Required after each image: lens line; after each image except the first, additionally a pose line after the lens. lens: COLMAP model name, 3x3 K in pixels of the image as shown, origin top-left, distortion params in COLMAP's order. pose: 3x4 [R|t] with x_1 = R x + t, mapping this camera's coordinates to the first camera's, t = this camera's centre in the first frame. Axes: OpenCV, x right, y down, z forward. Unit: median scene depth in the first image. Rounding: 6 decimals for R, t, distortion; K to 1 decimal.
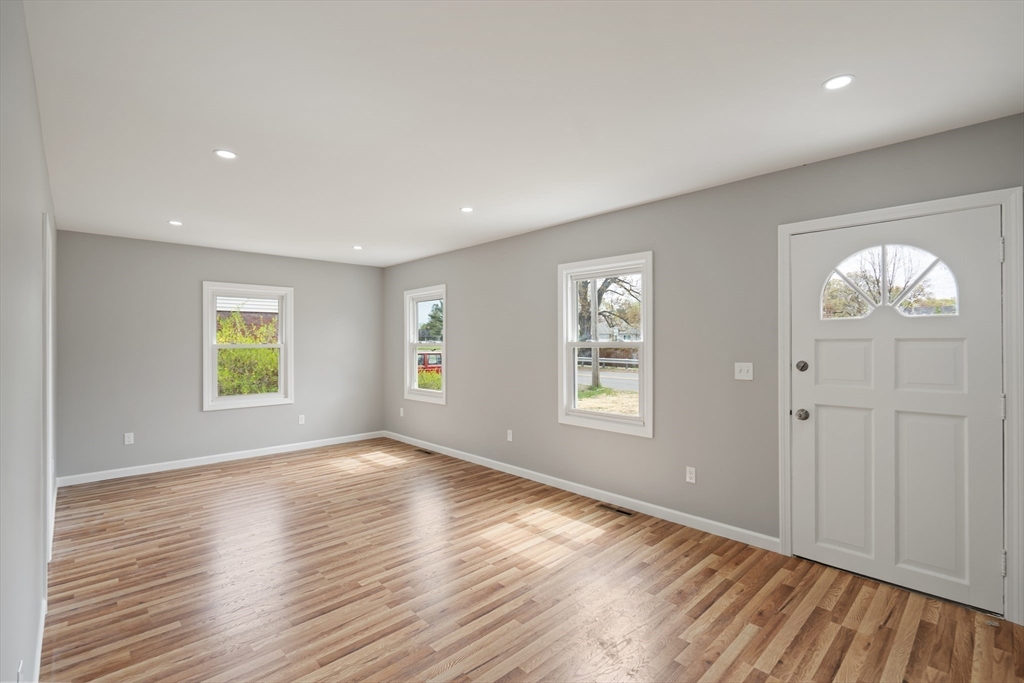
lens RADIAL K [[468.1, 0, 514.4], [0, 468.1, 343.3], [0, 0, 1]] dist [-0.004267, 0.001230]
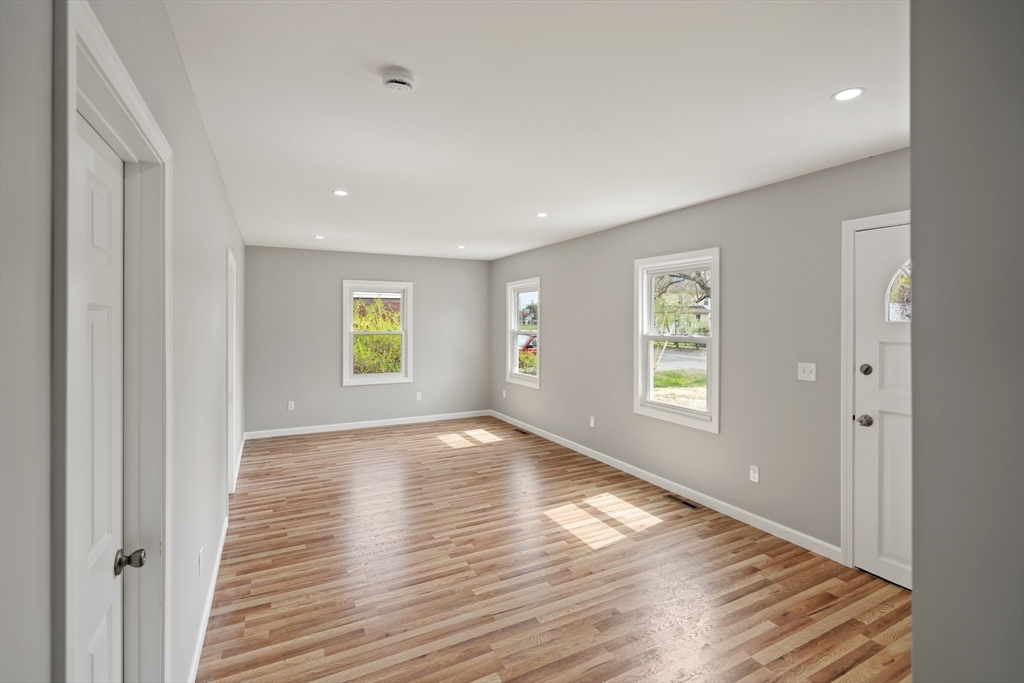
lens RADIAL K [[475.5, 0, 515.5], [0, 475.5, 326.0], [0, 0, 1]] dist [-0.004055, 0.001369]
pose [[0.960743, 0.007044, -0.277352, 0.166795], [-0.004942, 0.999954, 0.008279, -0.037105], [0.277397, -0.006583, 0.960733, -0.102579]]
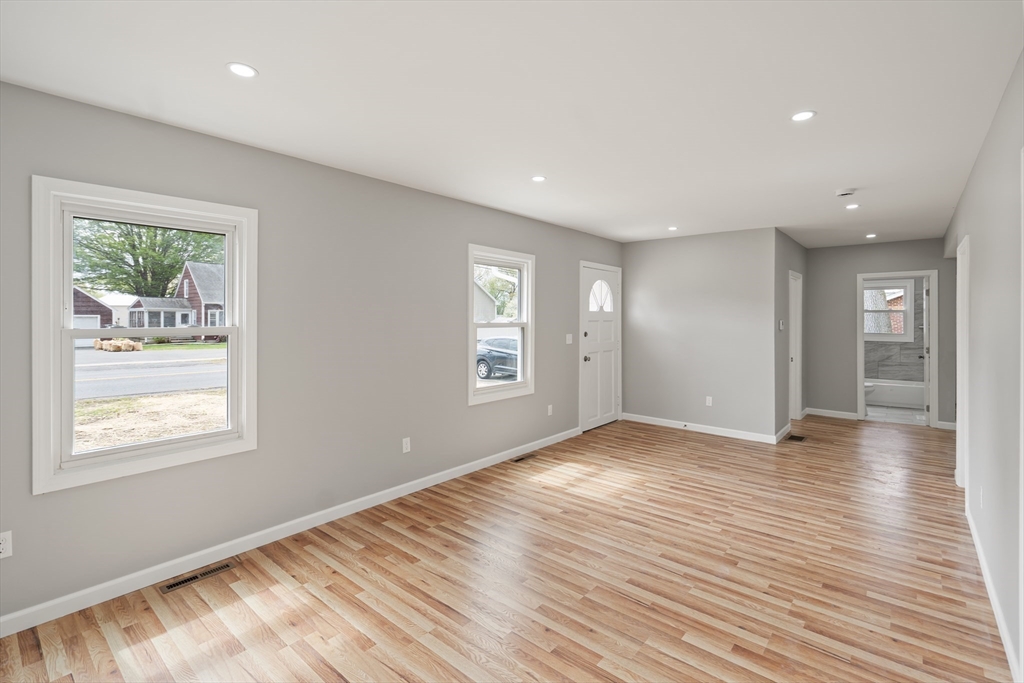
lens RADIAL K [[466.8, 0, 517.8], [0, 466.8, 318.8], [0, 0, 1]] dist [-0.002375, 0.000218]
pose [[-0.114267, 0.001355, 0.993449, -1.114682], [0.000966, 0.999999, -0.001253, -0.015295], [-0.993450, 0.000816, -0.114268, 1.267545]]
